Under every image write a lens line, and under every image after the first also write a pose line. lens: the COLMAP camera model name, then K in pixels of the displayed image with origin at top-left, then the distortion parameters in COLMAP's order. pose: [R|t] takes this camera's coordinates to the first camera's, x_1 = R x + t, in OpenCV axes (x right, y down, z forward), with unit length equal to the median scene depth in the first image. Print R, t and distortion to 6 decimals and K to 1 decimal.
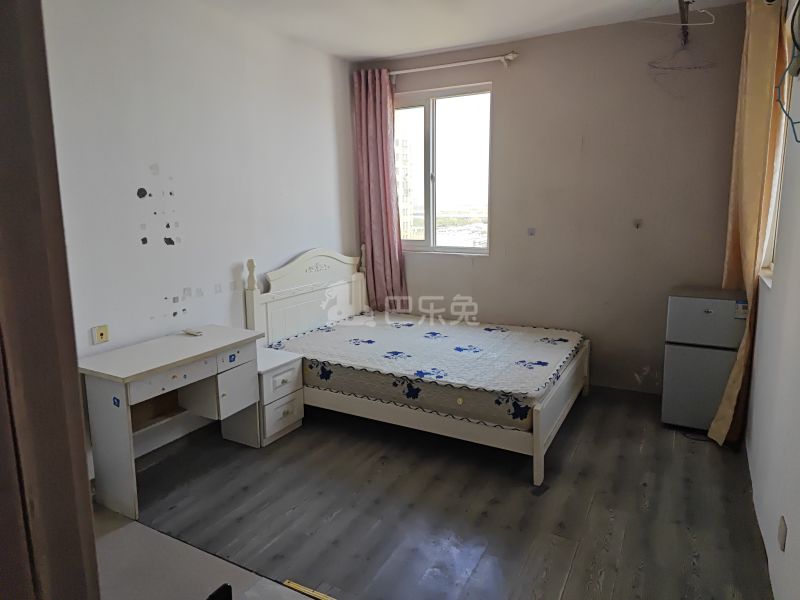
lens RADIAL K [[537.1, 0, 394.4], [0, 537.1, 288.7], [0, 0, 1]] dist [0.060147, -0.049576]
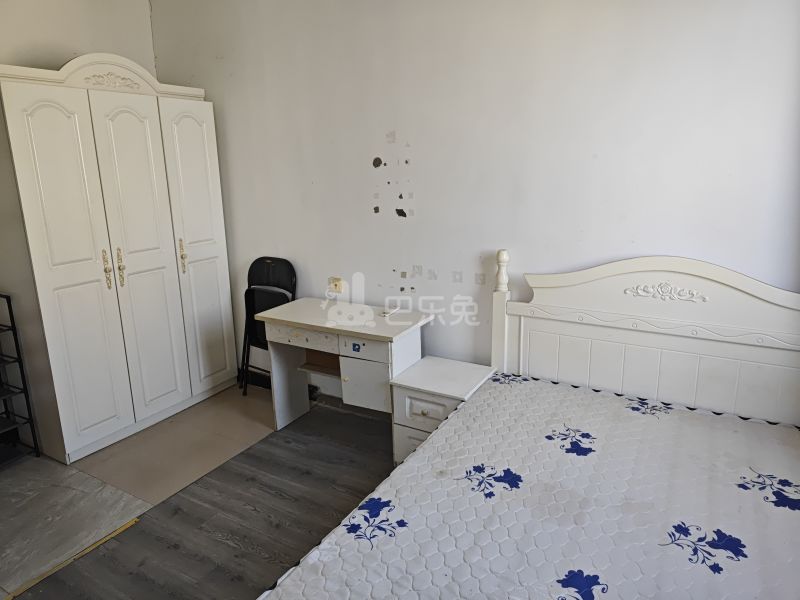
lens RADIAL K [[539.2, 0, 387.2], [0, 539.2, 282.2], [0, 0, 1]] dist [0.052935, -0.038175]
pose [[-0.041837, 0.227153, -0.972960, 0.517302], [-0.137324, 0.963263, 0.230794, -0.180325], [0.989642, 0.143266, -0.009106, 0.974459]]
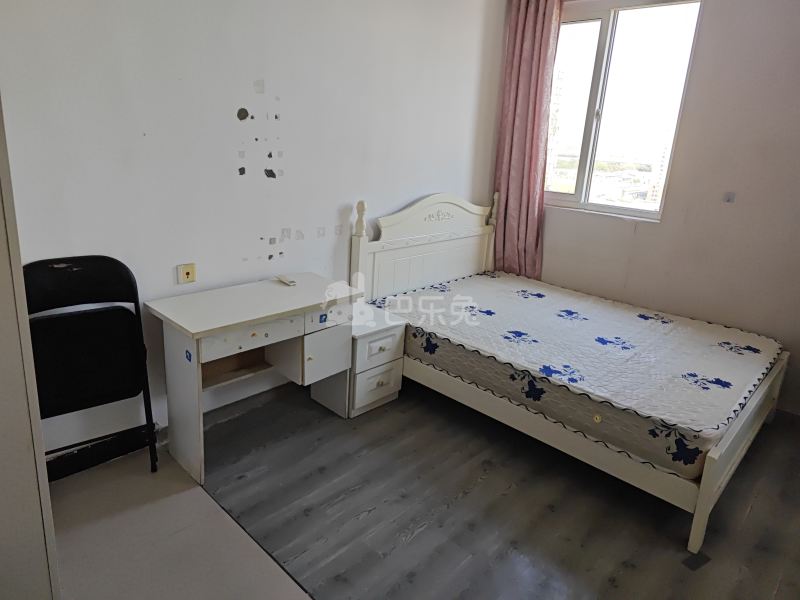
lens RADIAL K [[539.2, 0, 387.2], [0, 539.2, 282.2], [0, 0, 1]] dist [0.052935, -0.038175]
pose [[0.963002, 0.133268, -0.234238, -0.009055], [-0.107847, 0.987112, 0.118230, -0.037327], [0.246975, -0.088594, 0.964963, 0.189991]]
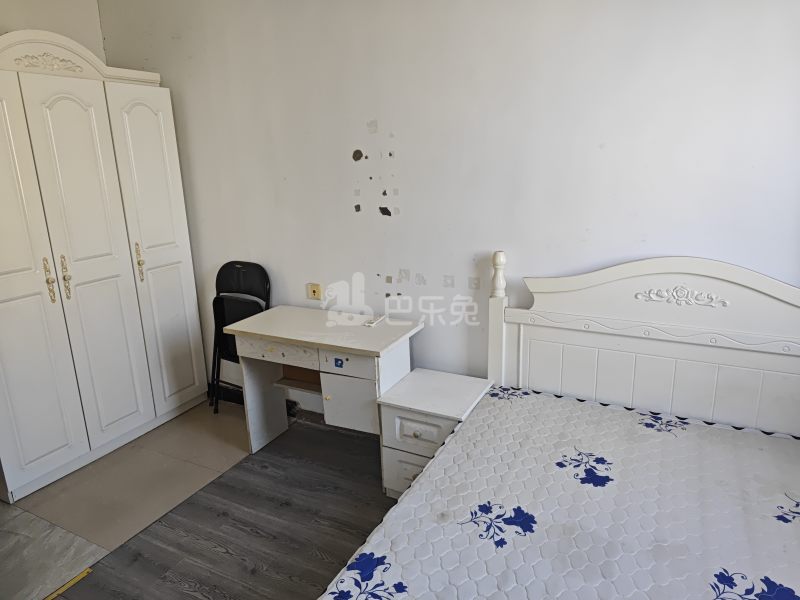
lens RADIAL K [[537.1, 0, 394.4], [0, 537.1, 288.7], [0, 0, 1]] dist [0.060147, -0.049576]
pose [[0.014866, 0.247963, -0.968655, 0.426747], [-0.130890, 0.960909, 0.243972, -0.174413], [0.991285, 0.123161, 0.046741, 0.962668]]
